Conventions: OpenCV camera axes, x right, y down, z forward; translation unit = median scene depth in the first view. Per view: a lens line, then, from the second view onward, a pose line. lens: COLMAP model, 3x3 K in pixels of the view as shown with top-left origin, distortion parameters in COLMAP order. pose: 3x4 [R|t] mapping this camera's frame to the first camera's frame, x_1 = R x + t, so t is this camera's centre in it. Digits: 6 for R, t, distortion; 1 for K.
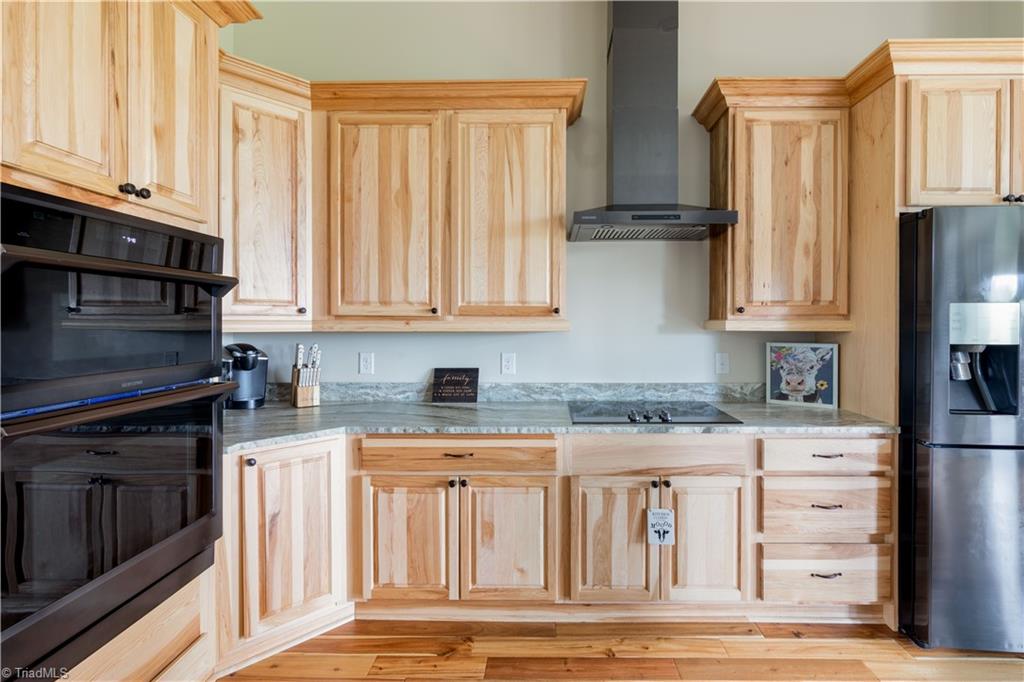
lens RADIAL K [[498.4, 0, 532.8], [0, 498.4, 327.5], [0, 0, 1]] dist [0.001583, 0.000034]
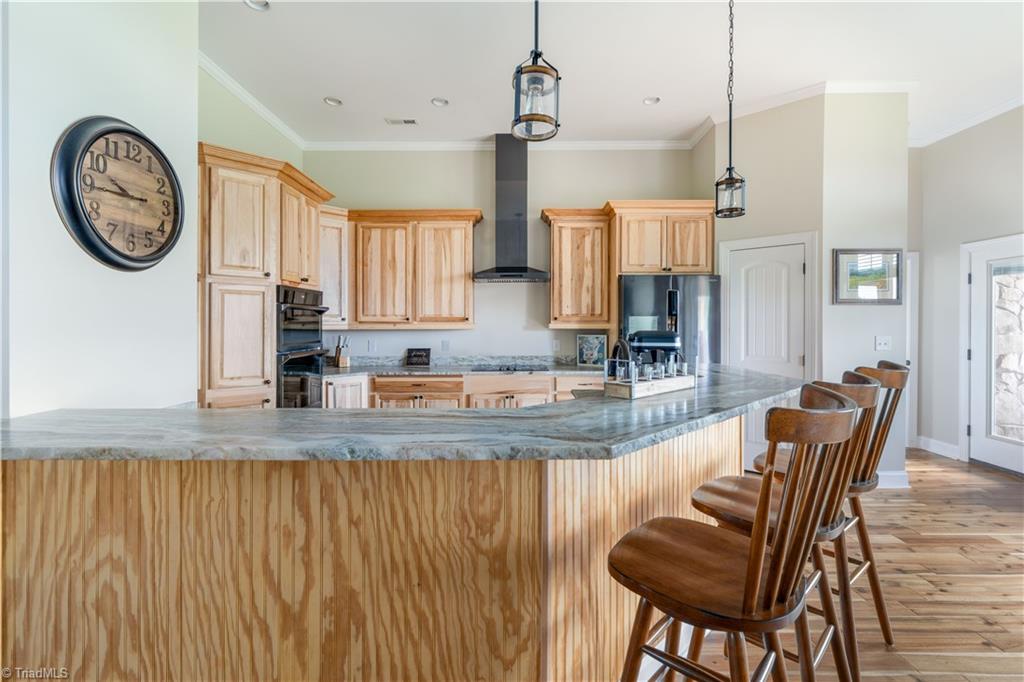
lens RADIAL K [[480.4, 0, 508.4], [0, 480.4, 324.9], [0, 0, 1]] dist [-0.001353, -0.000081]
pose [[0.999851, -0.001968, 0.017126, 0.183542], [0.002089, 0.999973, -0.007030, 0.004802], [-0.017112, 0.007064, 0.999829, -0.990070]]
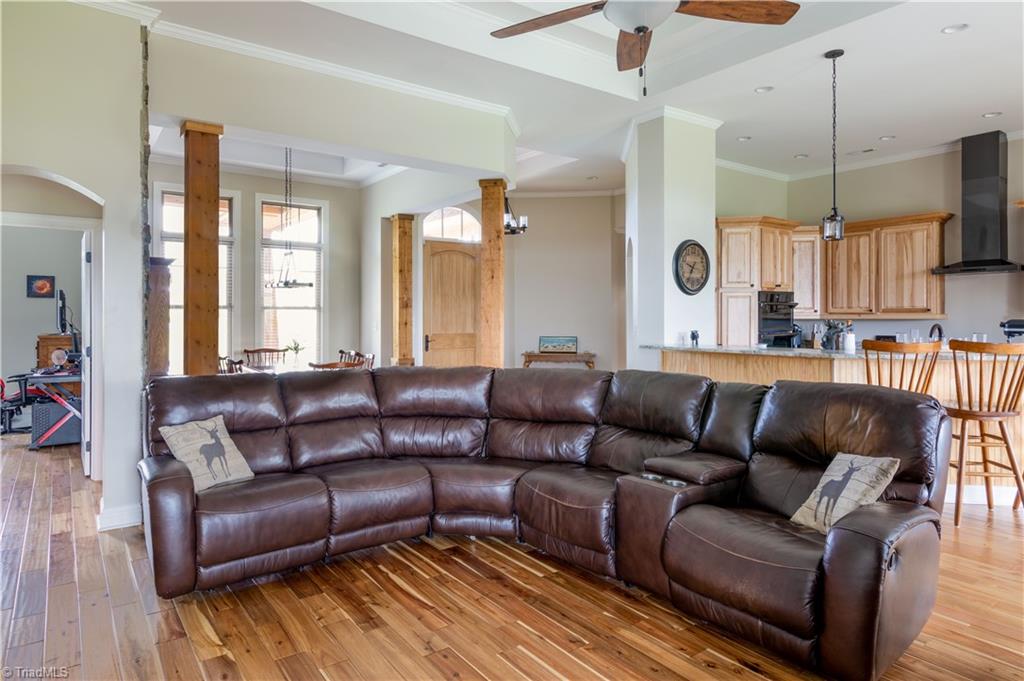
lens RADIAL K [[587.9, 0, 509.1], [0, 587.9, 314.9], [0, 0, 1]] dist [0.002702, 0.000803]
pose [[0.625353, -0.004051, -0.780331, 0.958743], [-0.002860, 0.999968, -0.007484, 0.014960], [0.780337, 0.006912, 0.625322, -2.230461]]
